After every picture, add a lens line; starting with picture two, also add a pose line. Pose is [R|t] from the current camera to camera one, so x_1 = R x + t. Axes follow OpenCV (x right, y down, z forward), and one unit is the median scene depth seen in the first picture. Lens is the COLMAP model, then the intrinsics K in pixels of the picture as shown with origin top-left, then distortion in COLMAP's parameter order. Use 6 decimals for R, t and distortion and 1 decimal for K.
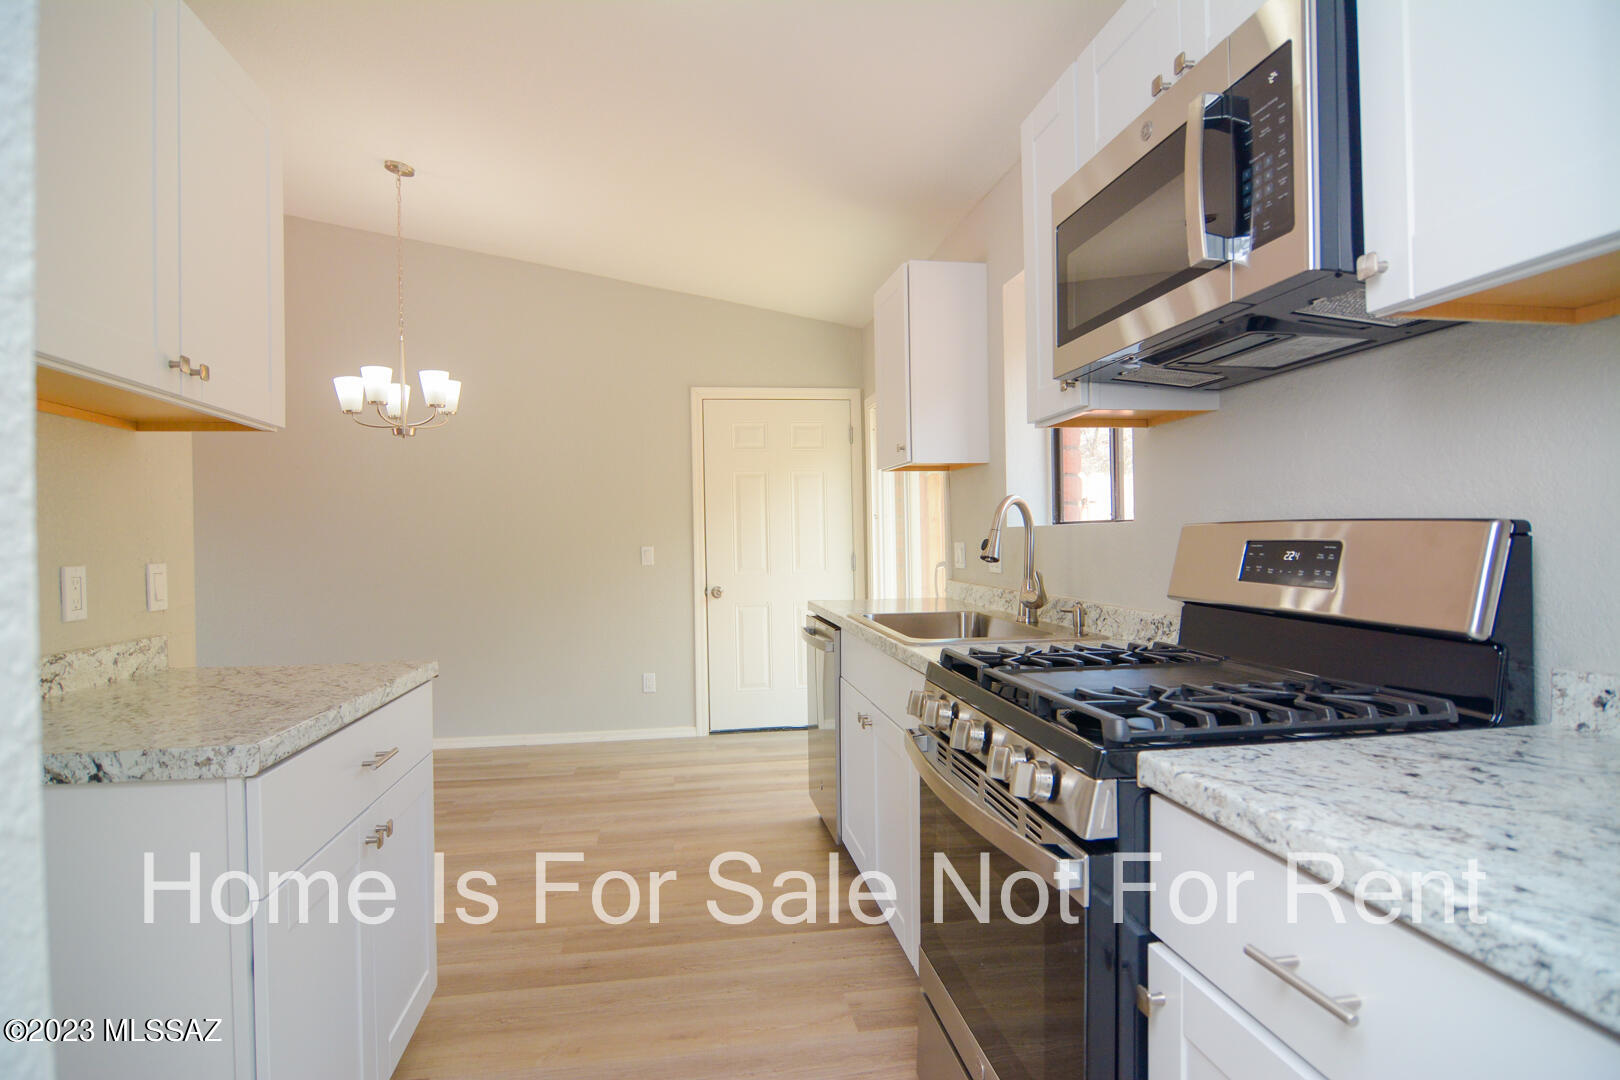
lens RADIAL K [[866.8, 0, 810.4], [0, 866.8, 547.5], [0, 0, 1]] dist [-0.011738, -0.006467]
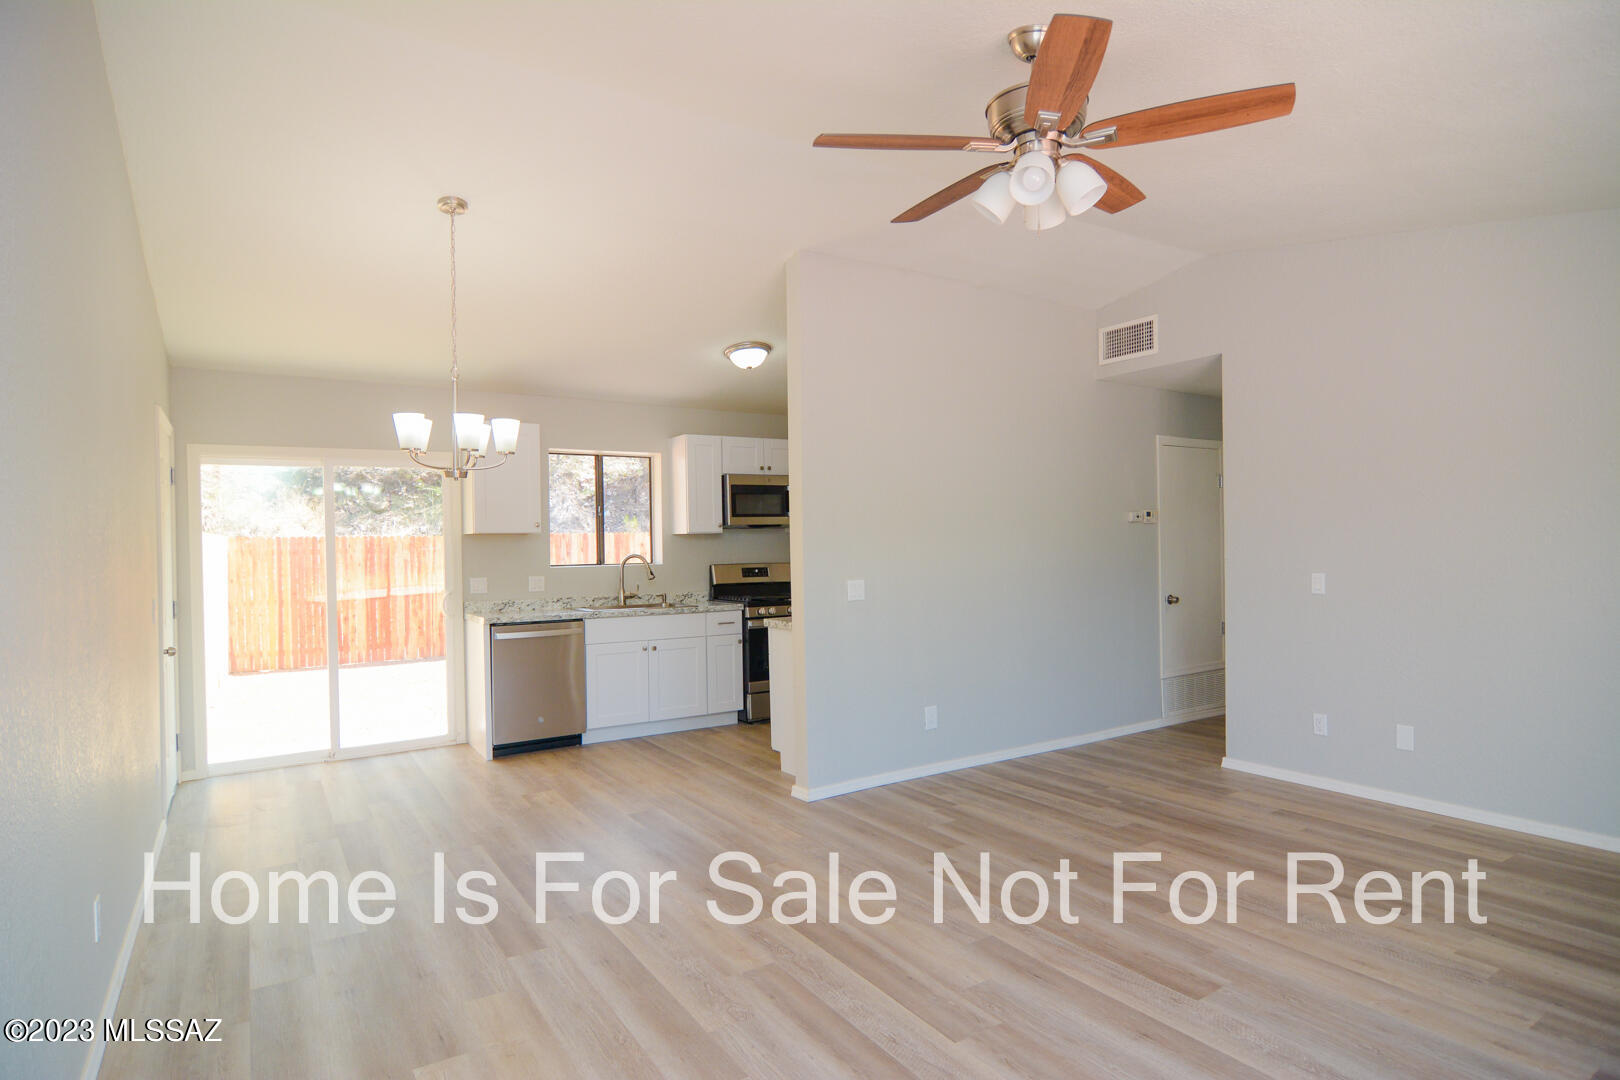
lens RADIAL K [[866.8, 0, 810.4], [0, 866.8, 547.5], [0, 0, 1]] dist [-0.011738, -0.006467]
pose [[-0.402906, 0.014704, 0.915123, -2.397320], [0.032288, 0.999477, -0.001844, -0.060848], [-0.914672, 0.028805, -0.403170, 1.618944]]
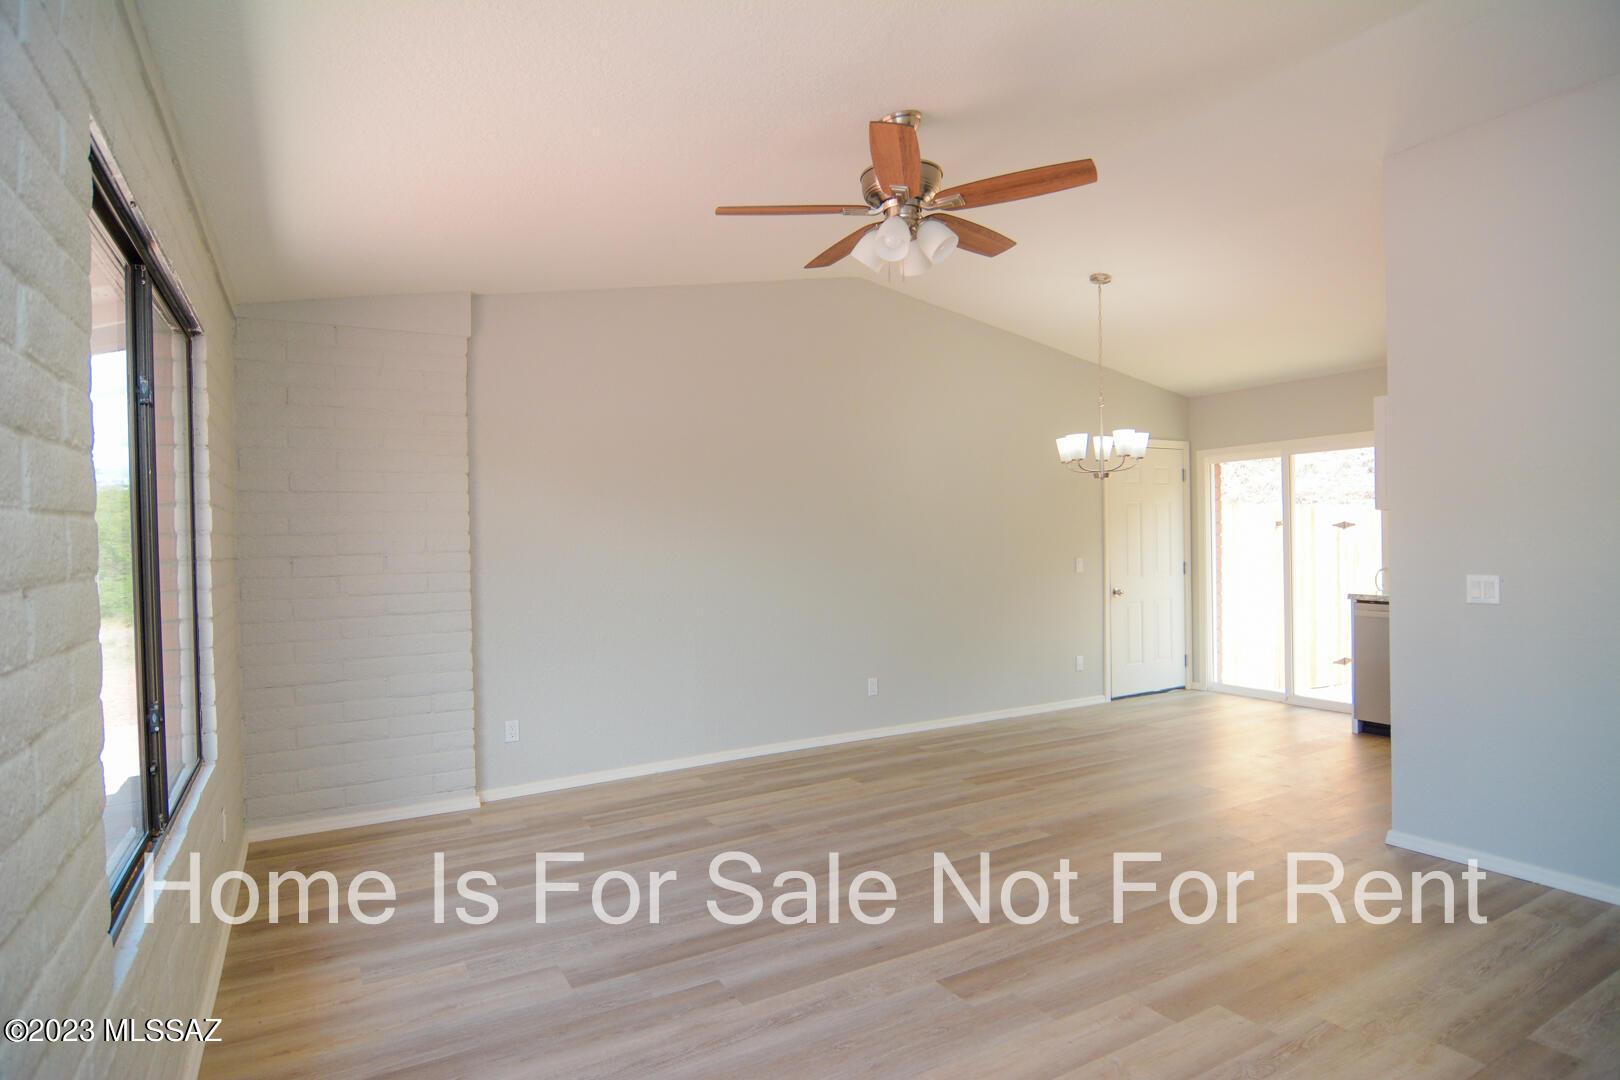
lens RADIAL K [[866.8, 0, 810.4], [0, 866.8, 547.5], [0, 0, 1]] dist [-0.011738, -0.006467]
pose [[0.936454, -0.006016, 0.350738, -2.146016], [0.007225, 0.999972, -0.002137, -0.037702], [-0.350715, 0.004535, 0.936471, -0.155986]]
